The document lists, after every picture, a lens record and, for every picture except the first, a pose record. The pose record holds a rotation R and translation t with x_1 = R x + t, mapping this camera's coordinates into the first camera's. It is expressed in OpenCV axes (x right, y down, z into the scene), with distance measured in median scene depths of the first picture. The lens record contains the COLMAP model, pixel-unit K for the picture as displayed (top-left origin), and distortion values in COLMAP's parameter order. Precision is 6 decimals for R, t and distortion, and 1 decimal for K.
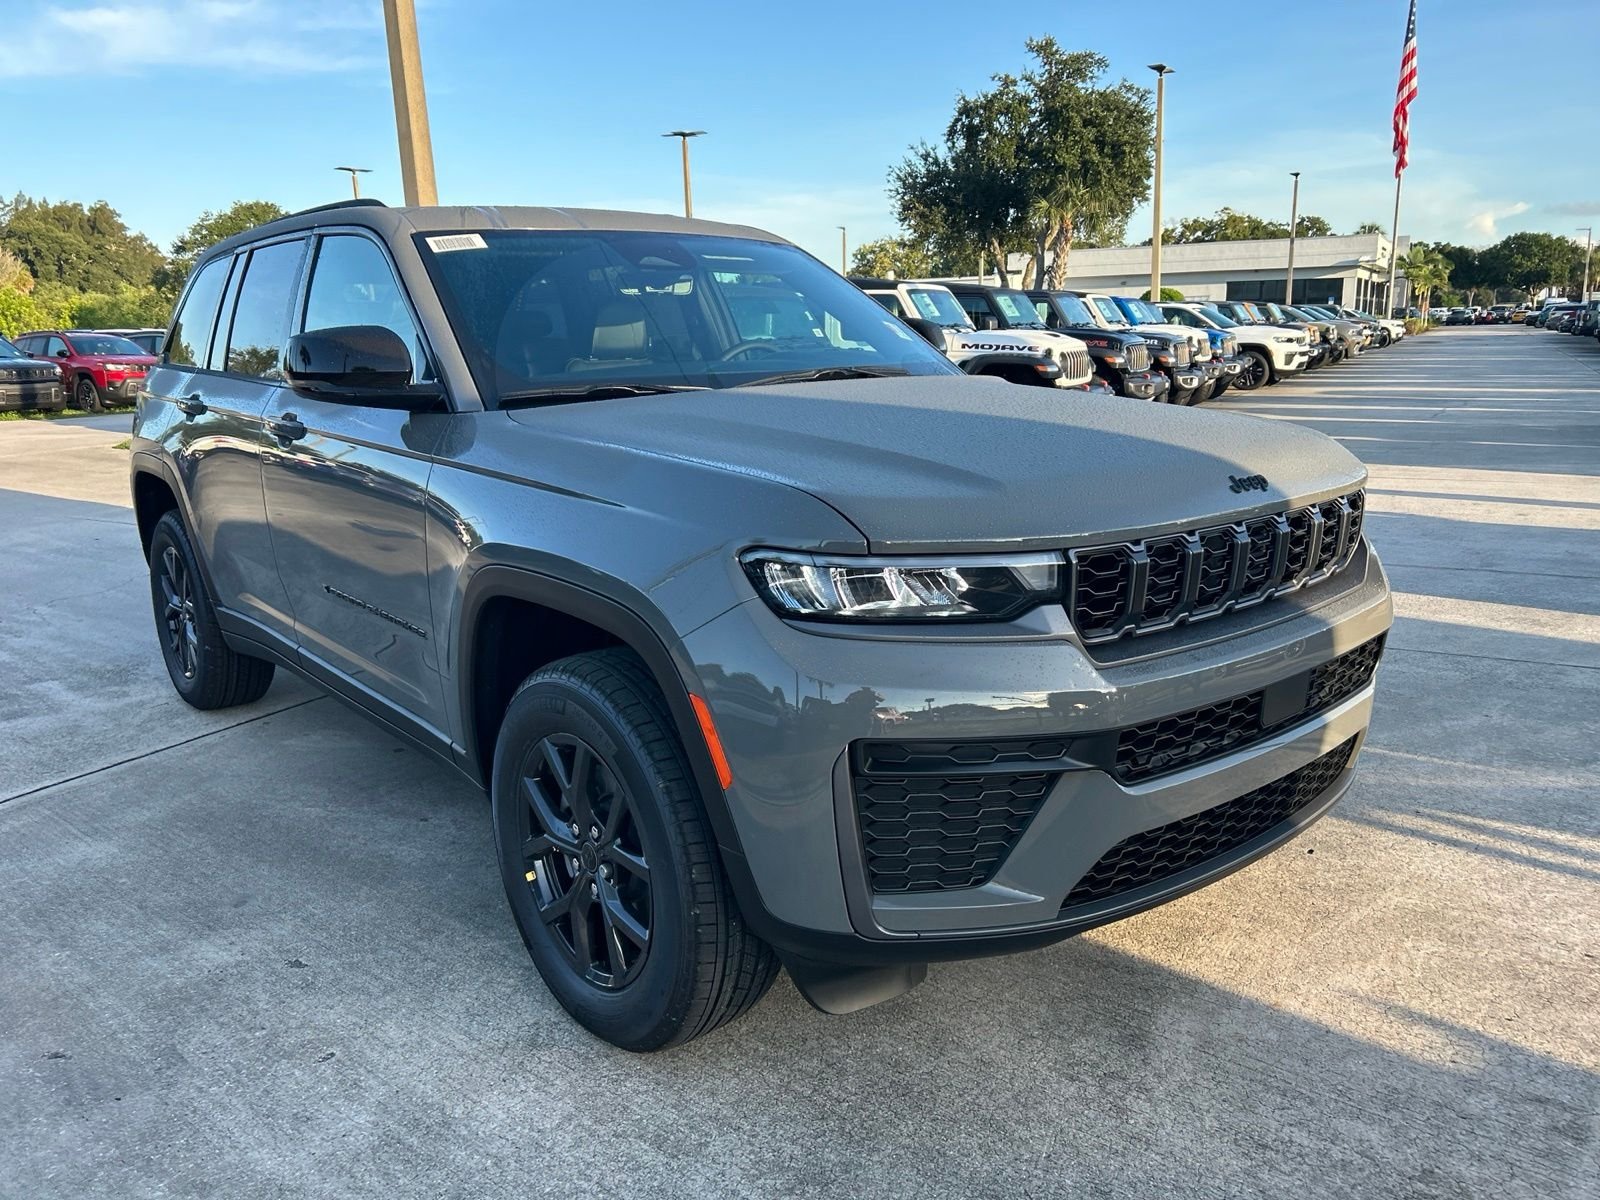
lens RADIAL K [[1188.1, 0, 800.1], [0, 1188.1, 579.5], [0, 0, 1]] dist [0.046428, -0.049112]
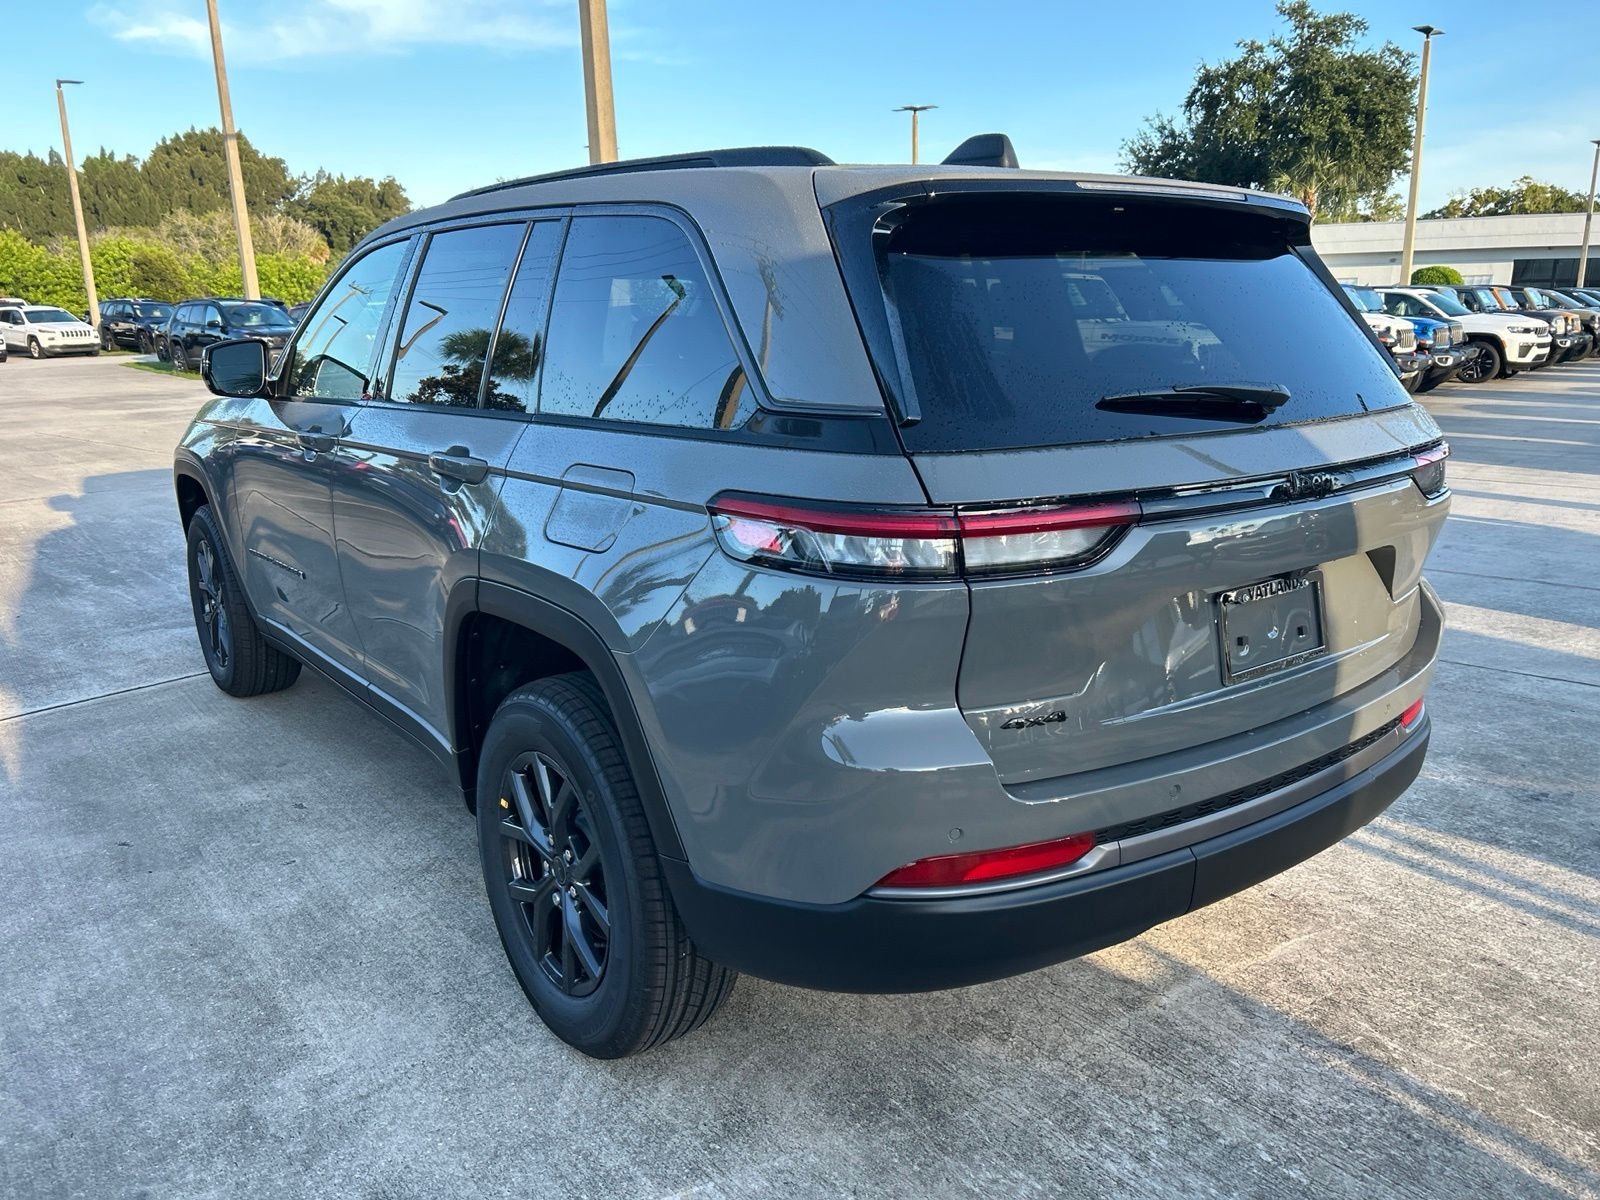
lens RADIAL K [[1189.2, 0, 800.3], [0, 1189.2, 593.5], [0, 0, 1]] dist [0.046028, -0.047605]
pose [[0.981169, 0.059442, -0.183775, 0.082650], [-0.053600, 0.997892, 0.036595, -0.000898], [0.185563, -0.026056, 0.982287, -0.051701]]
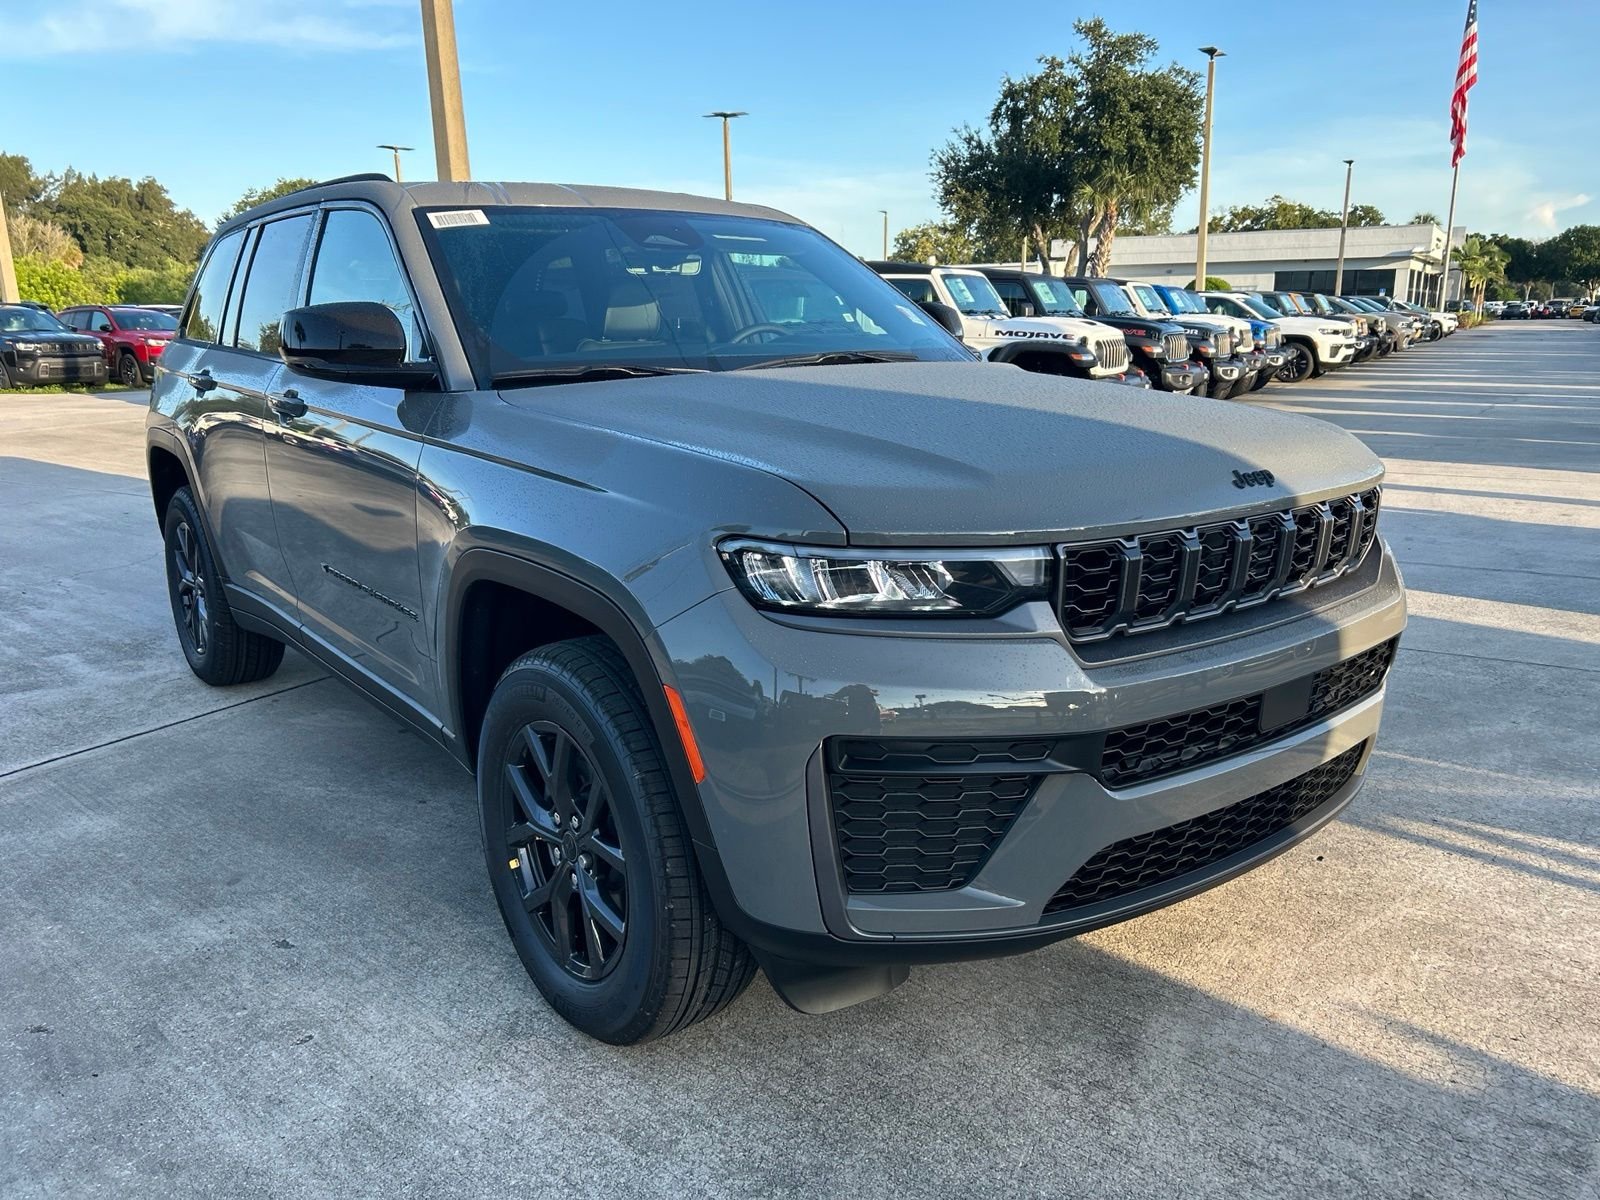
lens RADIAL K [[1190.2, 0, 800.1], [0, 1190.2, 588.8], [0, 0, 1]] dist [0.044877, -0.046650]
pose [[0.999382, 0.020564, -0.028516, 0.006787], [-0.020014, 0.999611, 0.019432, -0.000574], [0.028905, -0.018849, 0.999404, 0.004384]]
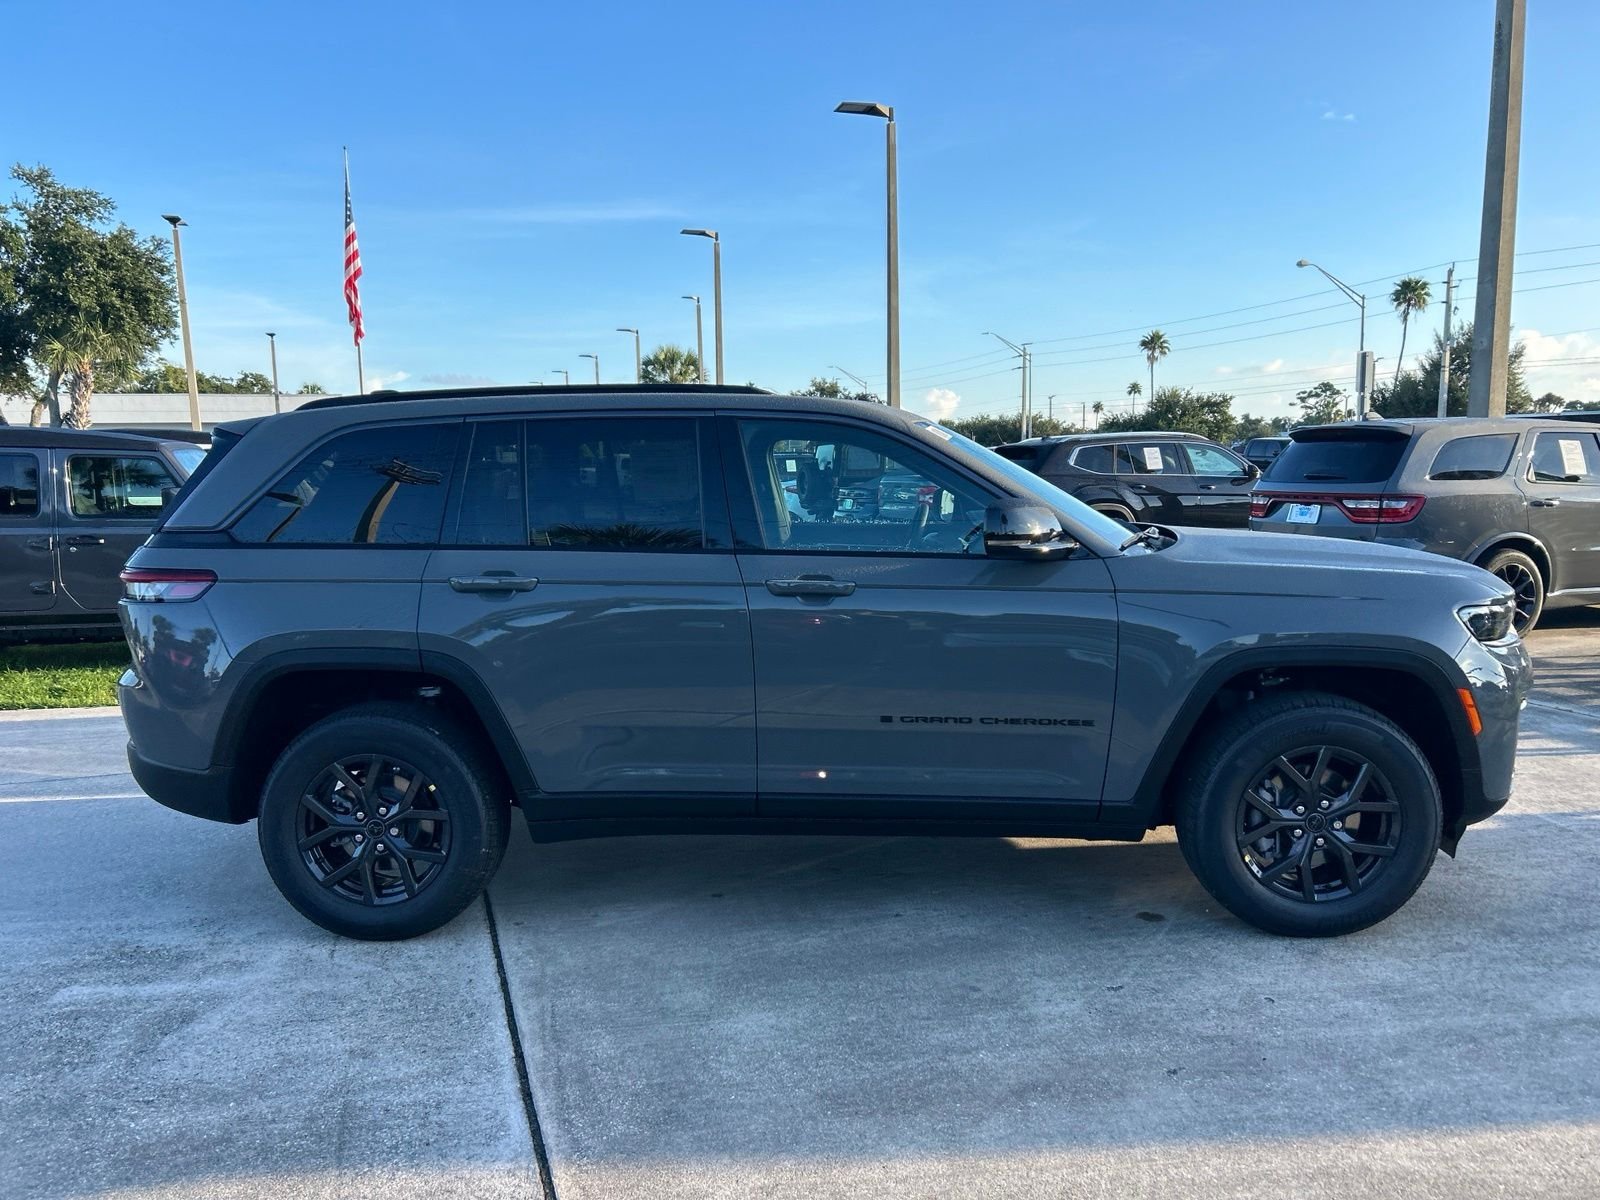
lens RADIAL K [[1188.1, 0, 800.1], [0, 1188.1, 579.5], [0, 0, 1]] dist [0.046428, -0.049112]
pose [[0.678187, -0.062937, 0.732189, -0.335399], [0.153280, 0.986527, -0.057177, -0.018970], [-0.718726, 0.151007, 0.678697, 0.066527]]
